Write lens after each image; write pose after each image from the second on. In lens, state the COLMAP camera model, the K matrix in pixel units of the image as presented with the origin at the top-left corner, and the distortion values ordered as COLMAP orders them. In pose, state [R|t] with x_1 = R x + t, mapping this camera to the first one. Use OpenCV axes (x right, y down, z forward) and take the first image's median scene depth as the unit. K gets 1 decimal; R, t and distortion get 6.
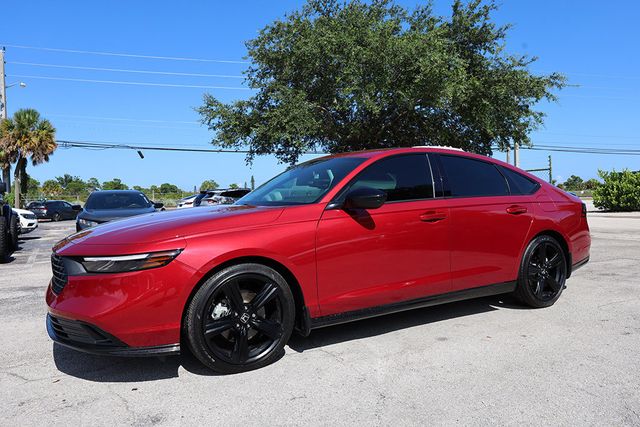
lens RADIAL K [[463.5, 0, 316.9], [0, 463.5, 209.6], [0, 0, 1]] dist [-0.002630, -0.001186]
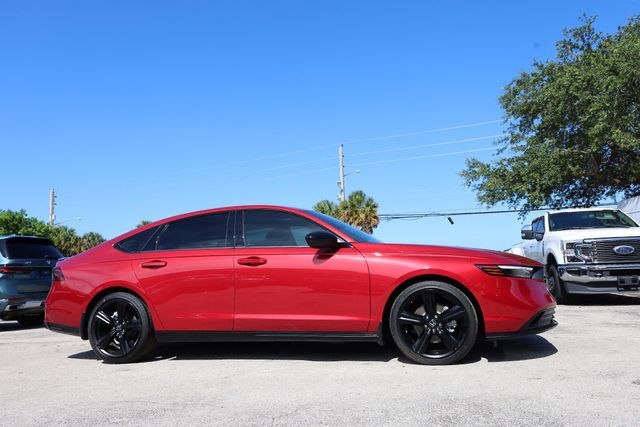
lens RADIAL K [[472.8, 0, 320.0], [0, 472.8, 213.5], [0, 0, 1]] dist [0.000321, -0.008640]
pose [[0.770557, -0.093426, -0.630487, 0.191698], [0.010337, 0.990900, -0.134199, 0.014142], [0.637287, 0.096891, 0.764511, 0.001963]]
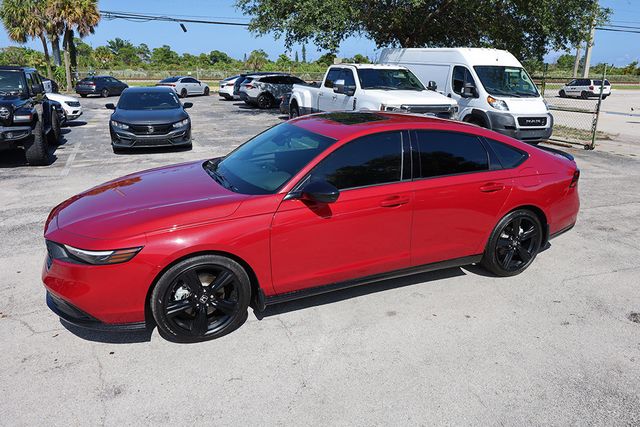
lens RADIAL K [[463.5, 0, 316.9], [0, 463.5, 209.6], [0, 0, 1]] dist [-0.002630, -0.001186]
pose [[0.993669, 0.060462, -0.094686, 0.037261], [-0.033545, 0.964058, 0.263566, -0.049774], [0.107218, -0.258721, 0.959983, -0.003600]]
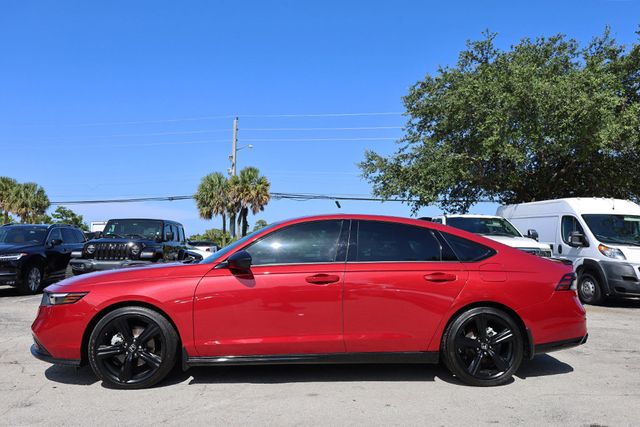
lens RADIAL K [[472.8, 0, 320.0], [0, 472.8, 213.5], [0, 0, 1]] dist [0.000321, -0.008640]
pose [[0.903431, 0.001264, -0.428731, 0.152939], [-0.041649, 0.995525, -0.084829, -0.009559], [0.426705, 0.094493, 0.899441, -0.003778]]
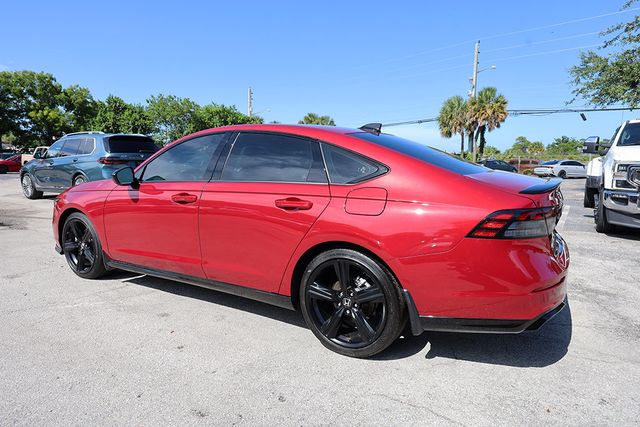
lens RADIAL K [[377.1, 0, 329.3], [0, 377.1, 211.2], [0, 0, 1]] dist [0.008551, 0.001189]
pose [[0.514235, 0.142274, -0.845766, 0.234311], [-0.040847, 0.989088, 0.141547, -0.018254], [0.856676, -0.038241, 0.514435, 0.181959]]
